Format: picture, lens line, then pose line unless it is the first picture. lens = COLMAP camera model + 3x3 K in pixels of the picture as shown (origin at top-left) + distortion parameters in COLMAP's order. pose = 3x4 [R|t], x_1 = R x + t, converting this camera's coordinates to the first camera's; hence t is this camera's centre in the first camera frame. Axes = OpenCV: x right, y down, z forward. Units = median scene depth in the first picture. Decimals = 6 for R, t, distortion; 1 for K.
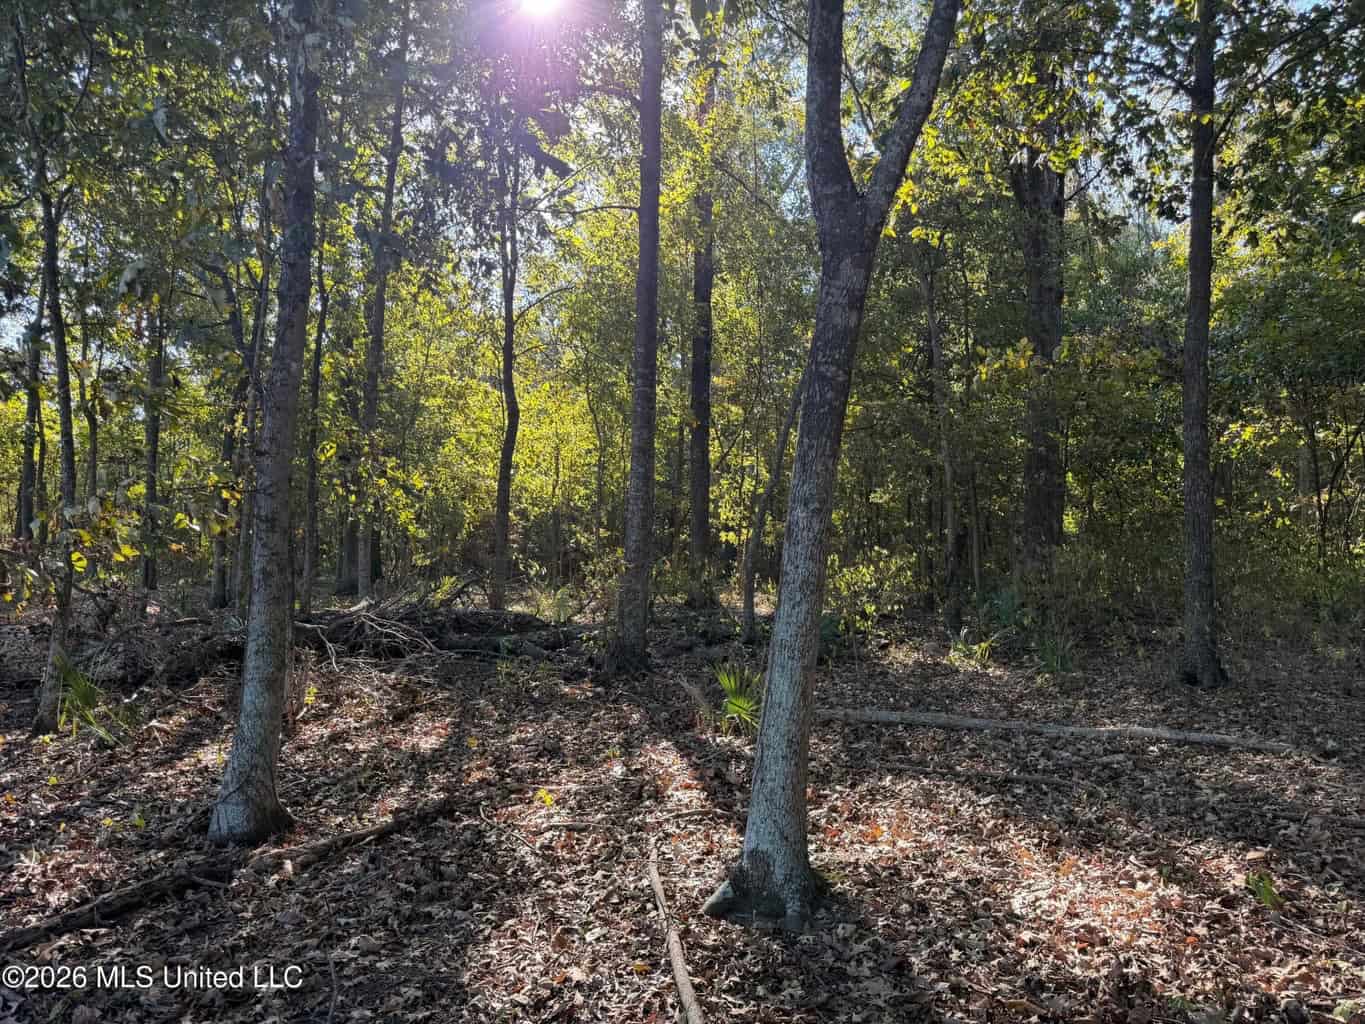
lens RADIAL K [[917.8, 0, 682.5], [0, 917.8, 512.0], [0, 0, 1]] dist [0.024655, -0.038100]
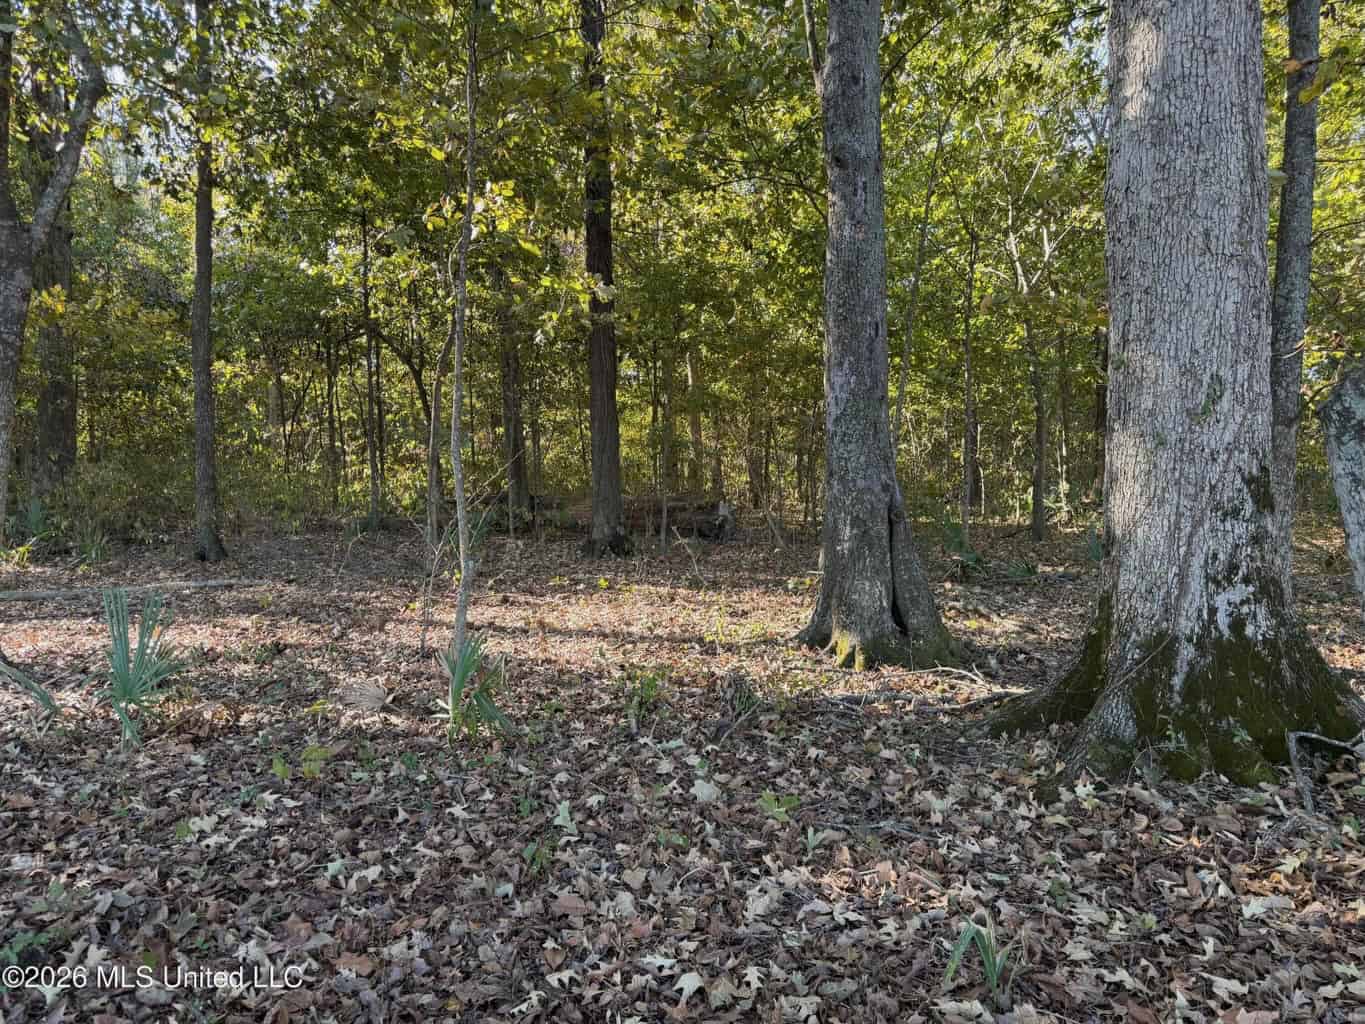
lens RADIAL K [[917.8, 0, 682.5], [0, 917.8, 512.0], [0, 0, 1]] dist [0.024655, -0.038100]
pose [[0.530041, -0.044937, 0.846781, -0.184969], [-0.021822, 0.997541, 0.066597, 0.004466], [-0.847691, -0.053777, 0.527757, -0.267797]]
